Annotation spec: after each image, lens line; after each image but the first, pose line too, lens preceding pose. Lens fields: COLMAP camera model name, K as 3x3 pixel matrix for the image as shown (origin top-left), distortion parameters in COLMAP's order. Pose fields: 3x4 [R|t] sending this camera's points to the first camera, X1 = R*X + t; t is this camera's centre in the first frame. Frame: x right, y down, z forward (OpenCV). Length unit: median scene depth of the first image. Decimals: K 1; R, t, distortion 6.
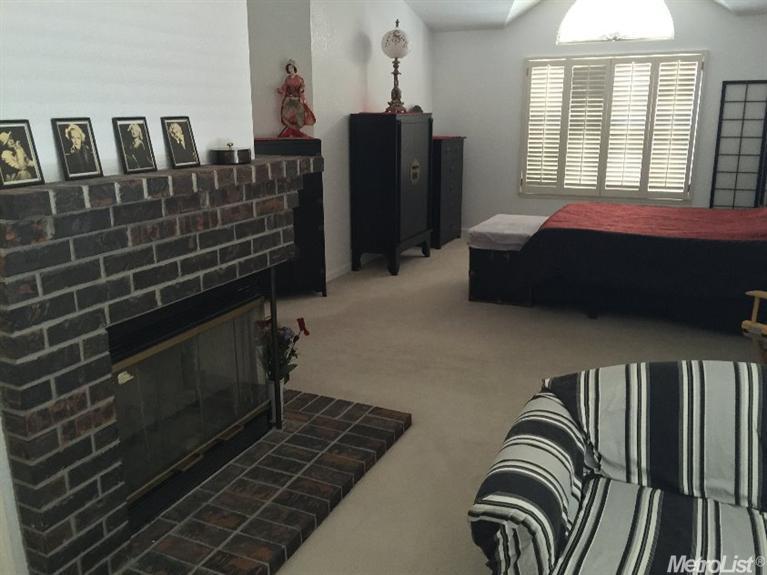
lens RADIAL K [[647.3, 0, 383.1], [0, 647.3, 283.0], [0, 0, 1]] dist [0.051066, -0.087868]
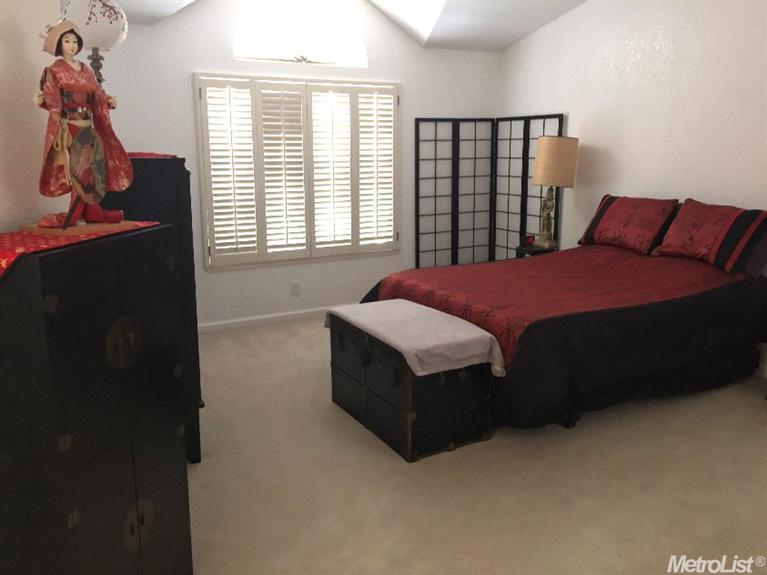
lens RADIAL K [[647.3, 0, 383.1], [0, 647.3, 283.0], [0, 0, 1]] dist [0.051066, -0.087868]
pose [[0.580933, -0.166942, 0.796648, -0.260184], [0.205678, 0.977086, 0.054770, -0.134903], [-0.787537, 0.132035, 0.601958, 0.489616]]
